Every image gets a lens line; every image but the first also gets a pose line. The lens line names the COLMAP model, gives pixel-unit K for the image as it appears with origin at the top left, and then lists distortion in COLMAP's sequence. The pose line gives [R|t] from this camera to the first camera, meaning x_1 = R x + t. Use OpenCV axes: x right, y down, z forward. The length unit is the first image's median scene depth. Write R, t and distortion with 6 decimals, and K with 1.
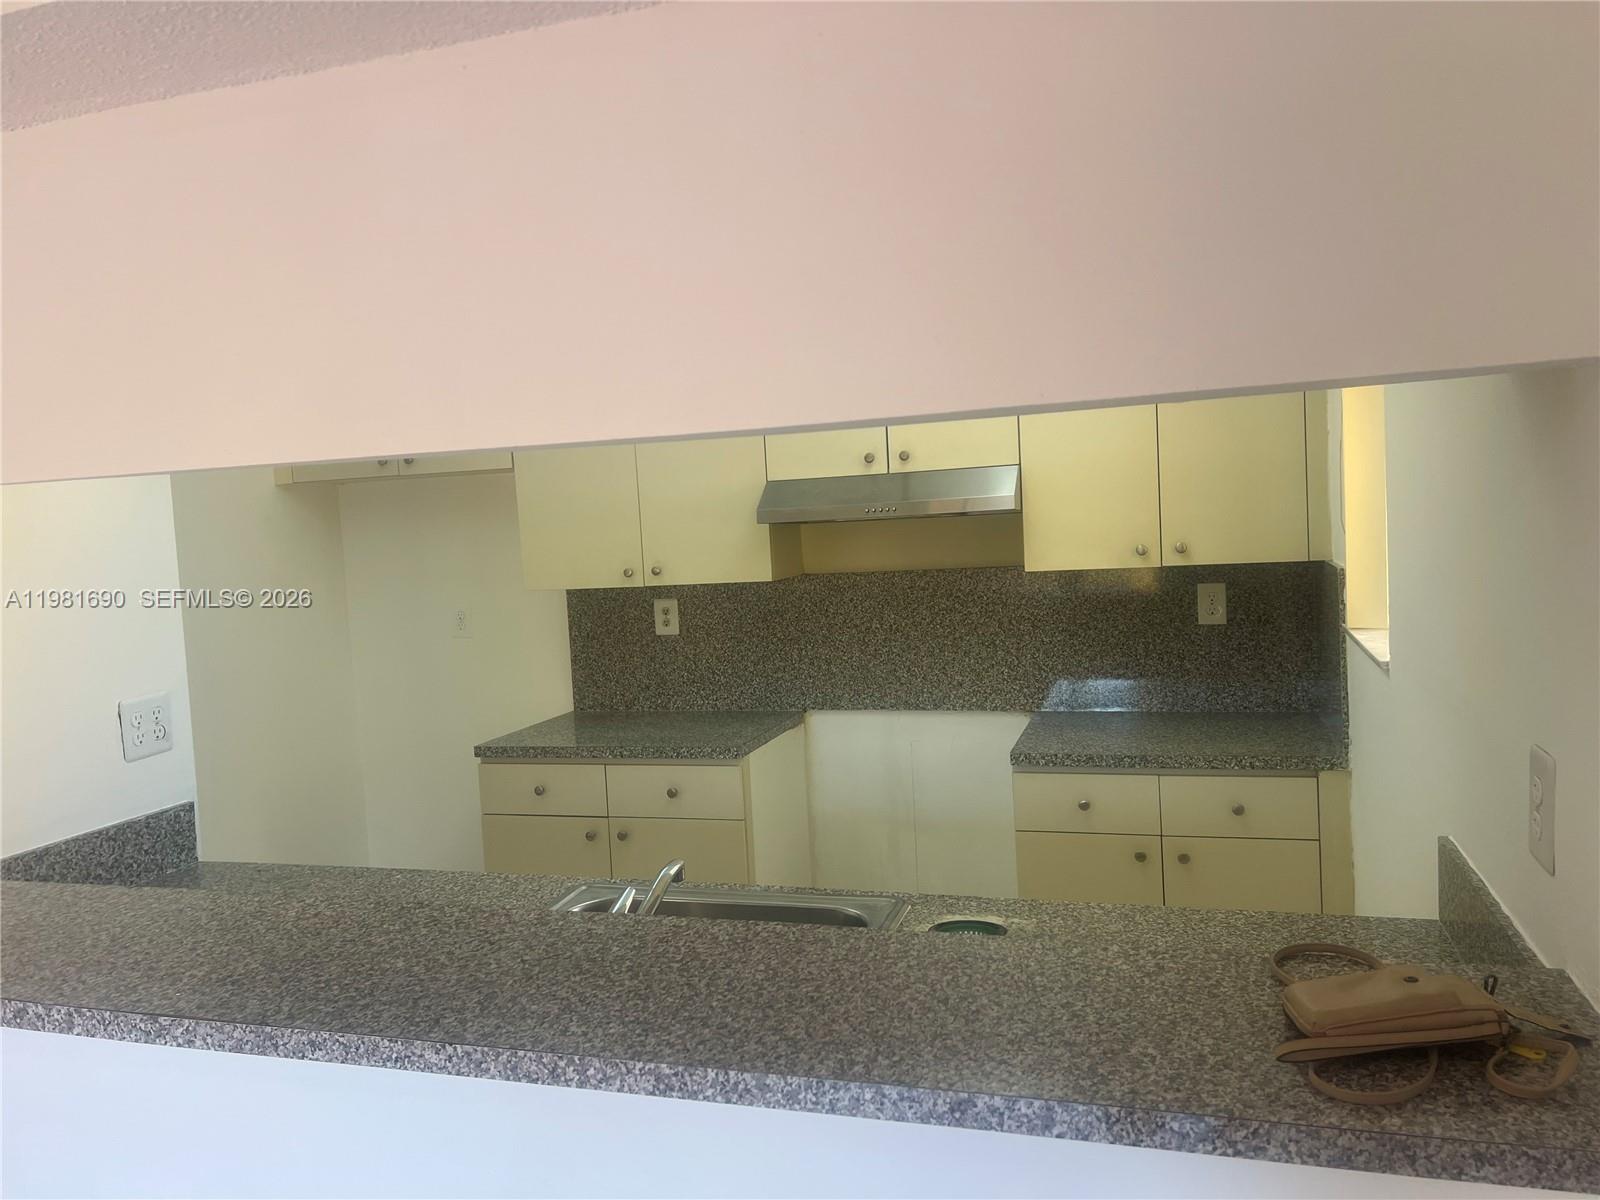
lens RADIAL K [[1188.5, 0, 799.1], [0, 1188.5, 627.8], [0, 0, 1]] dist [0.069278, -0.081082]
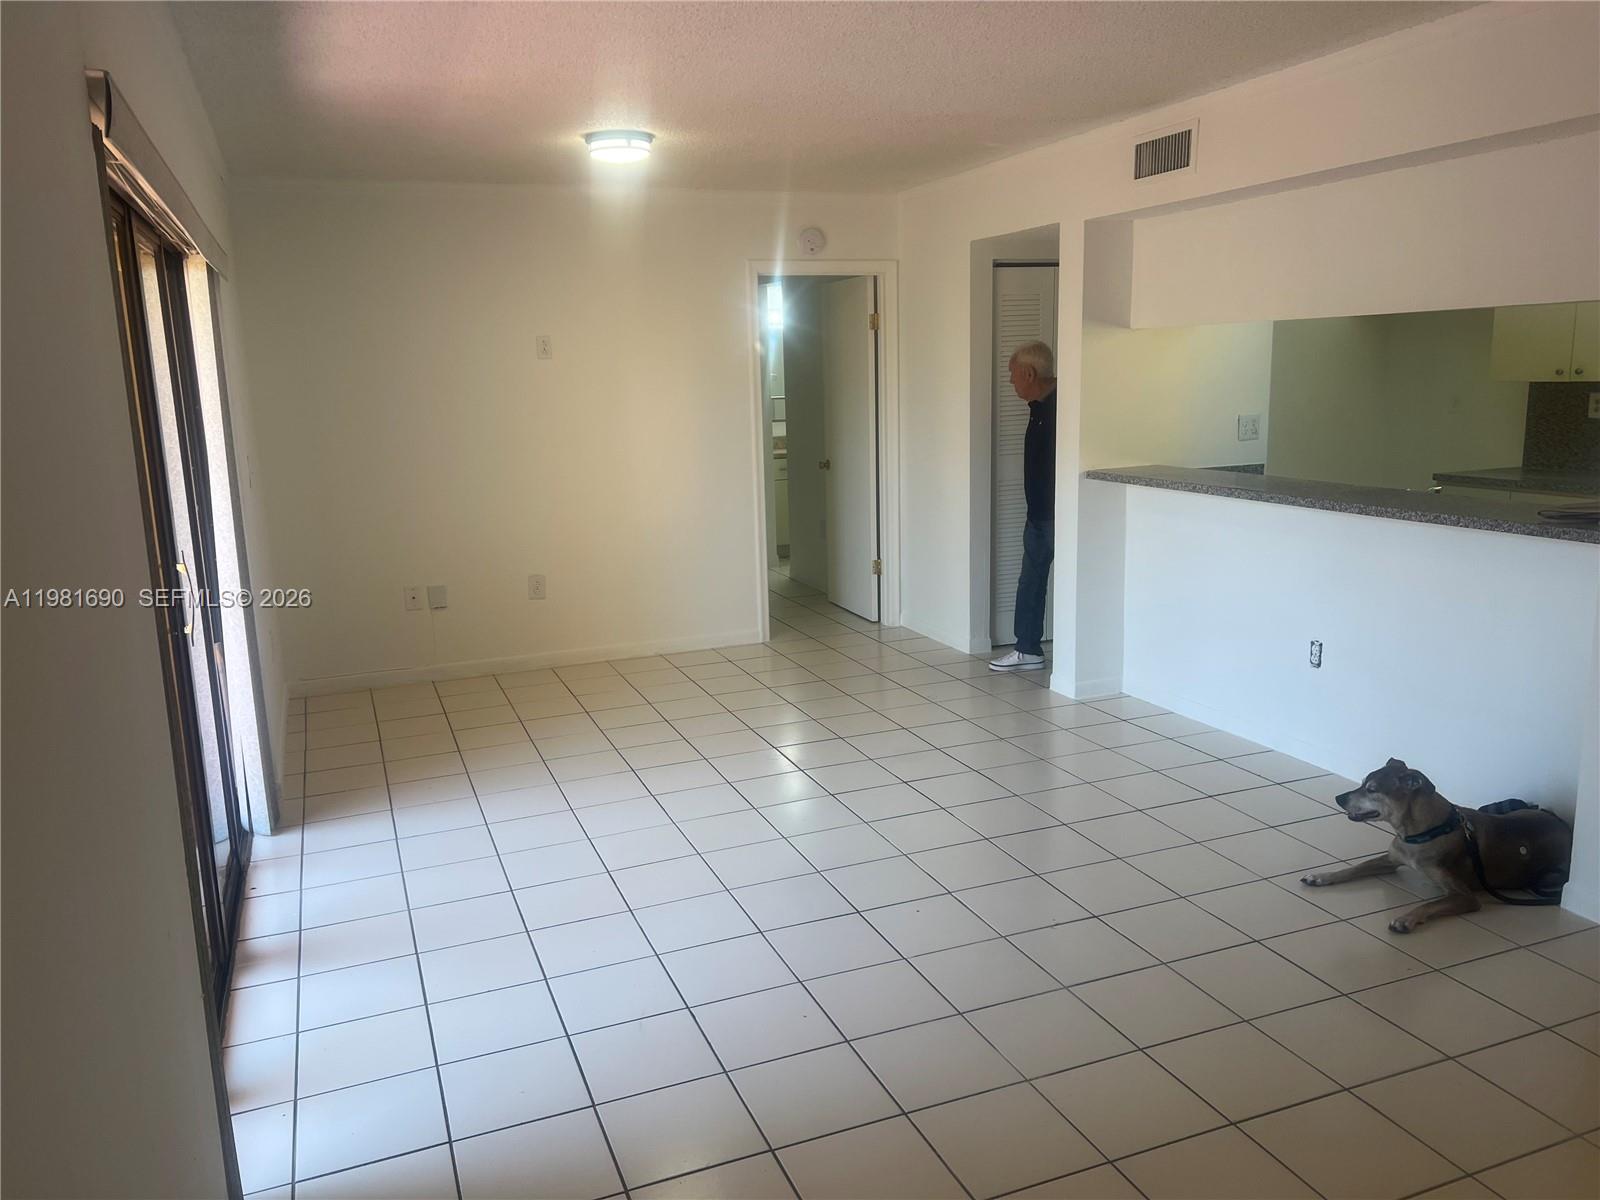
lens RADIAL K [[1211.1, 0, 799.5], [0, 1211.1, 594.5], [0, 0, 1]] dist [0.070028, -0.074767]
pose [[0.634574, 0.178702, -0.751918, 0.545152], [-0.080042, 0.982866, 0.166038, 0.057171], [0.768706, -0.045178, 0.638005, -0.875734]]
